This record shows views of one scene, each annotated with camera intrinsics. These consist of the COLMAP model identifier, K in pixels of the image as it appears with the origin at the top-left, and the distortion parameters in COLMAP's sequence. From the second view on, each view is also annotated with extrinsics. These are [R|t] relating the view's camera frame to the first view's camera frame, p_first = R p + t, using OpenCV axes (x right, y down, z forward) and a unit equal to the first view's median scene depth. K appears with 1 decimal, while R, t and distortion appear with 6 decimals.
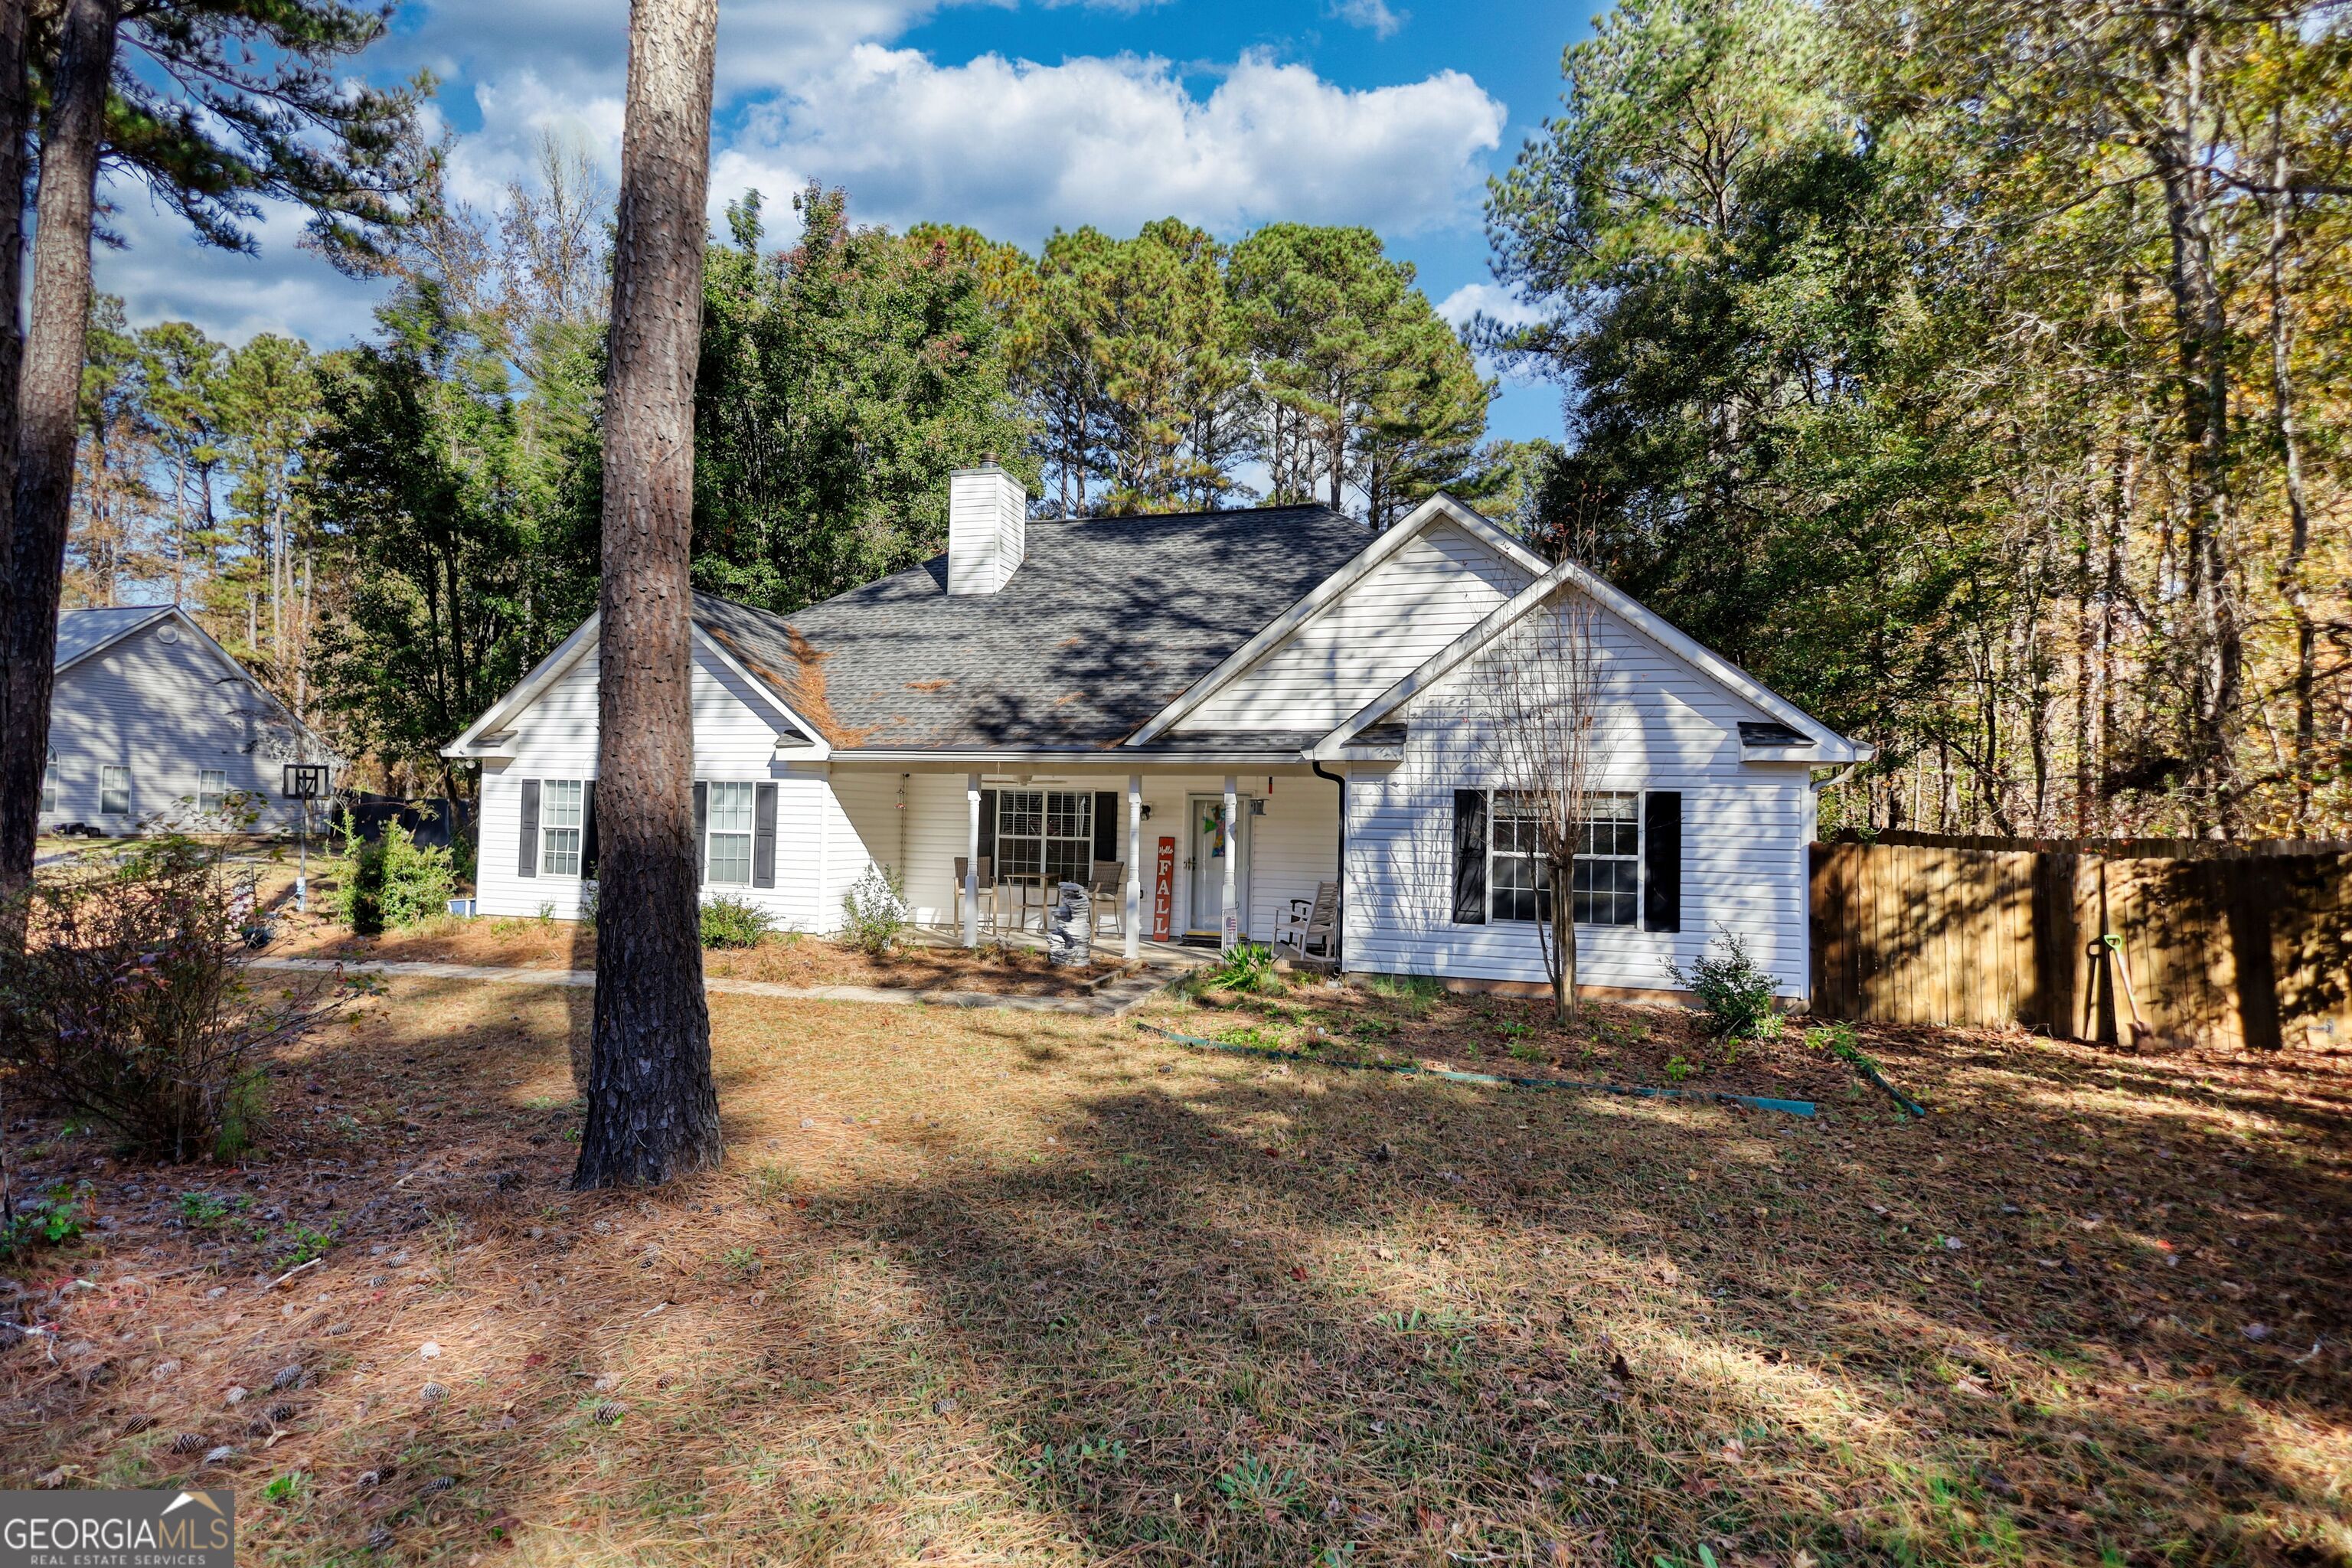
lens RADIAL K [[1116.2, 0, 1186.6], [0, 1116.2, 795.1], [0, 0, 1]] dist [0.003908, -0.000015]
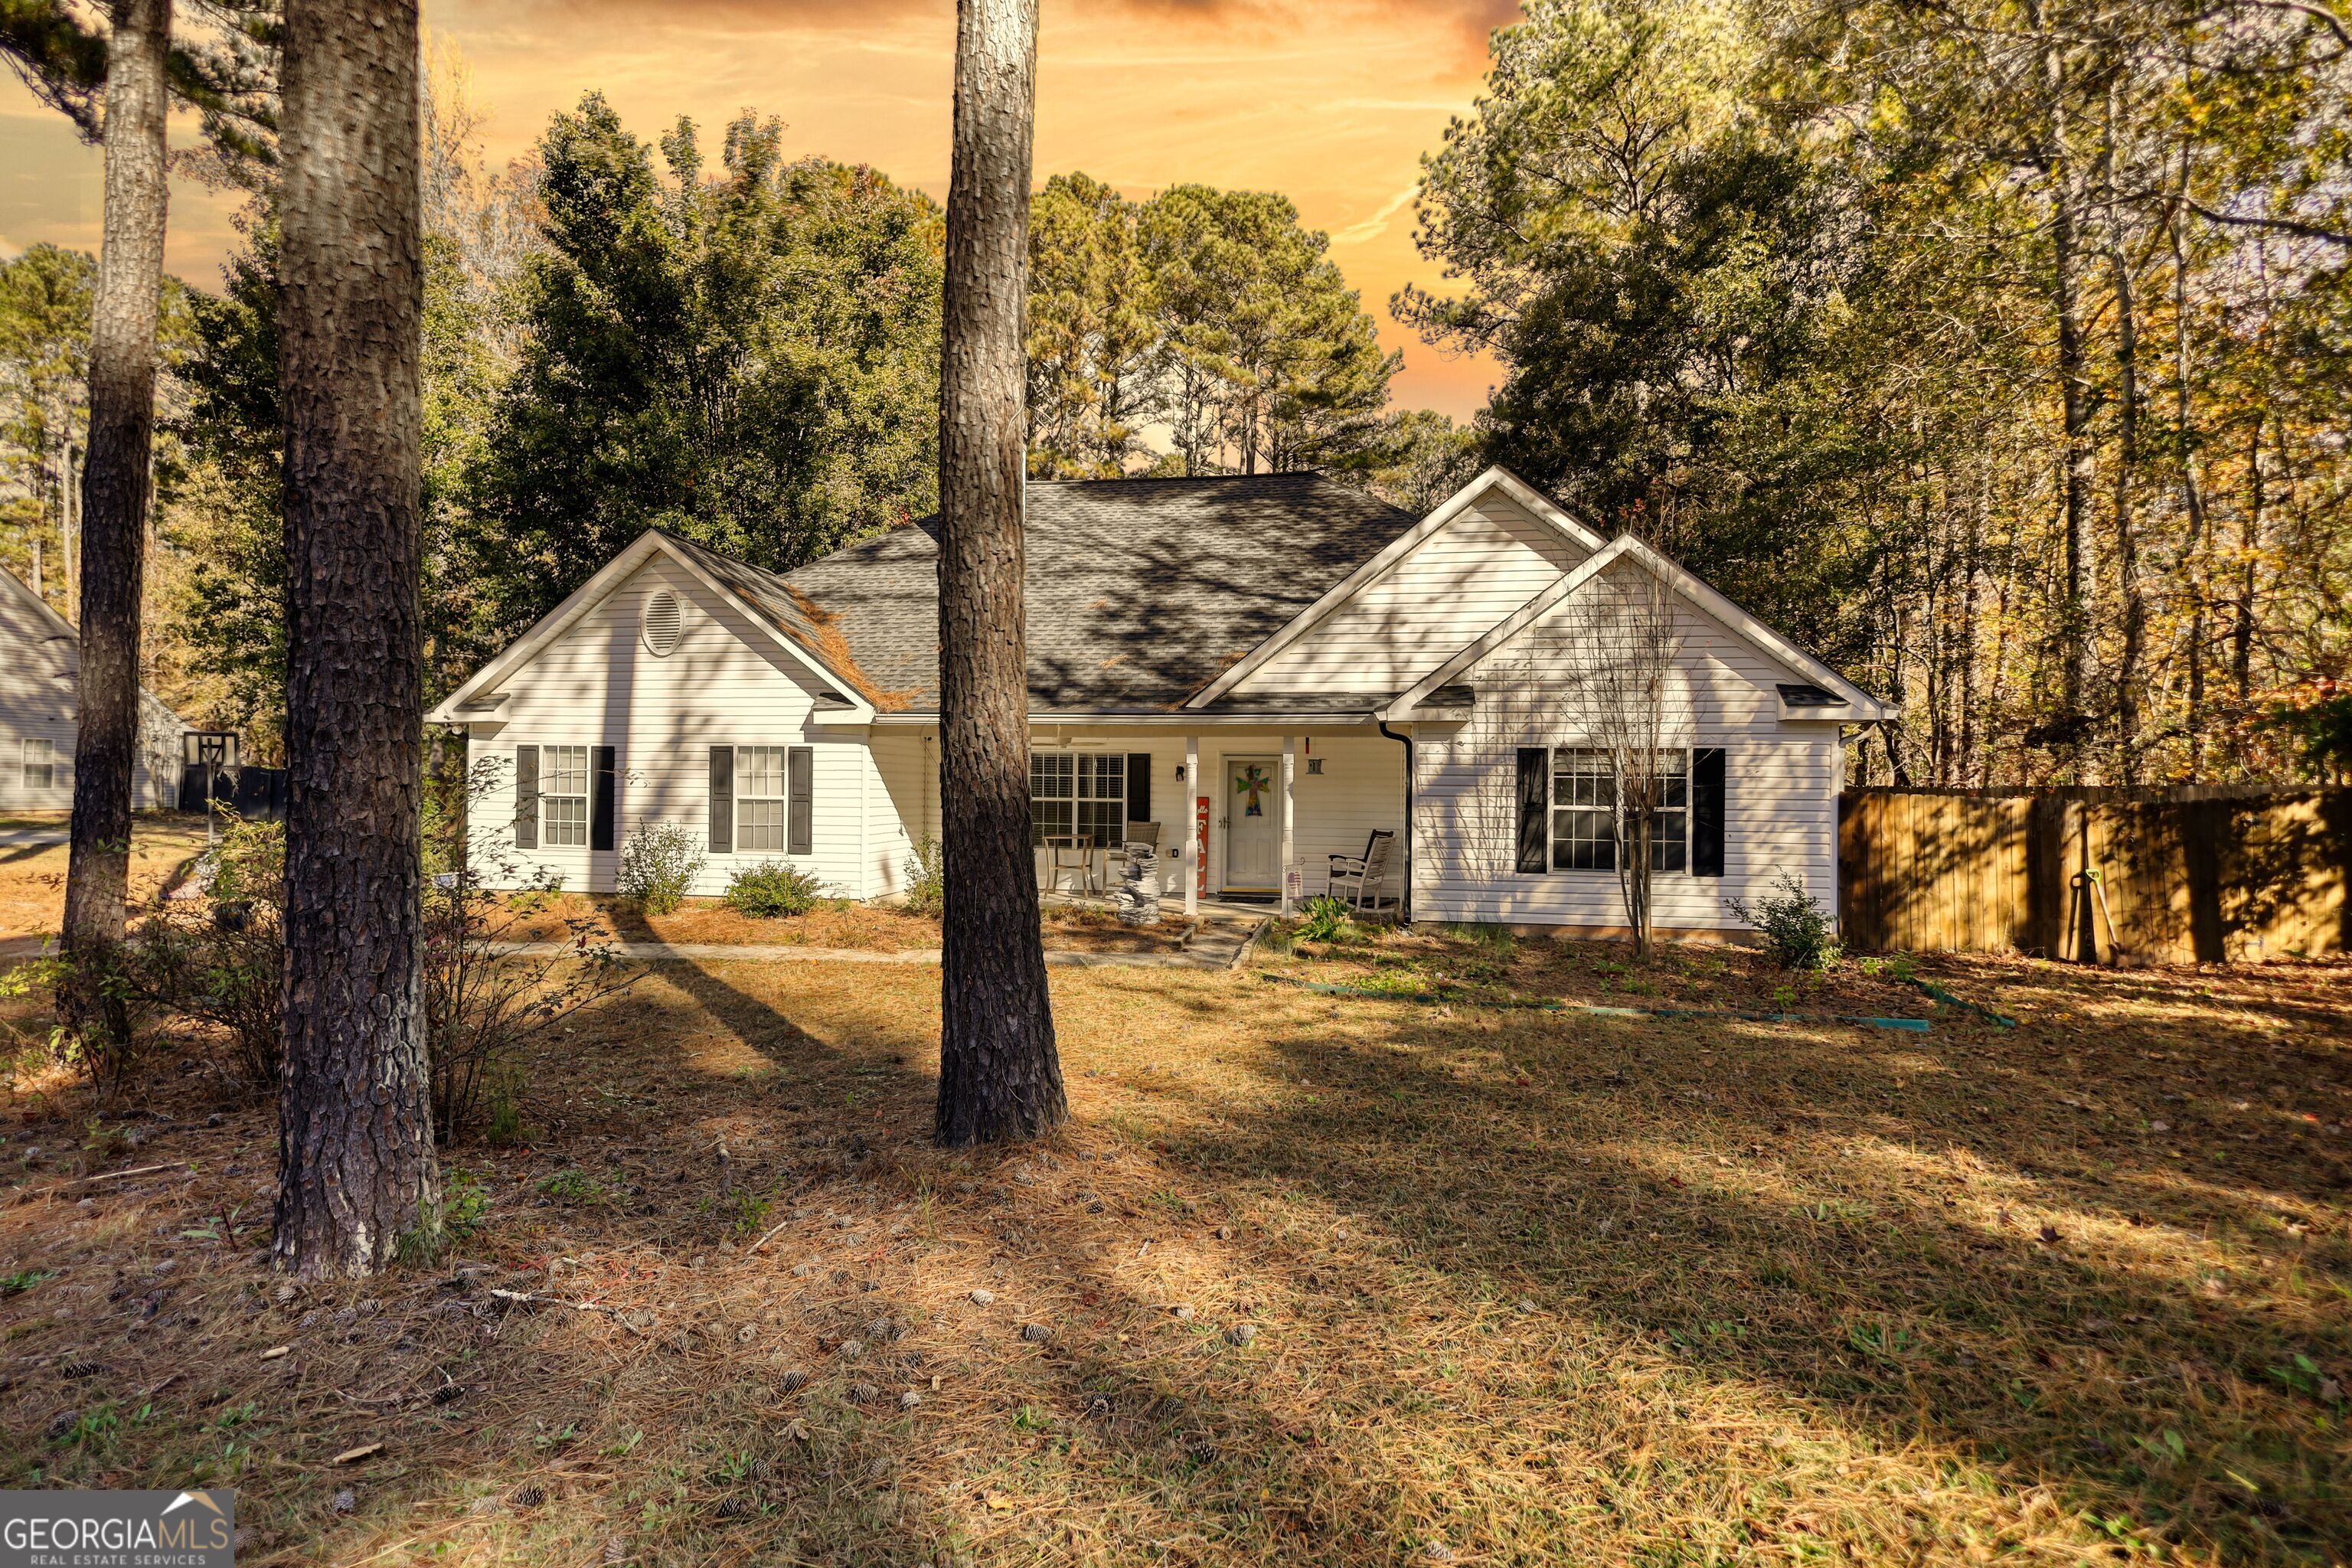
lens RADIAL K [[1104.2, 0, 1204.8], [0, 1104.2, 795.2], [0, 0, 1]] dist [0.001891, 0.000741]
pose [[0.991059, -0.013493, 0.132740, -0.179624], [0.008872, 0.999336, 0.035343, 0.000189], [-0.133129, -0.033849, 0.990521, -0.005319]]
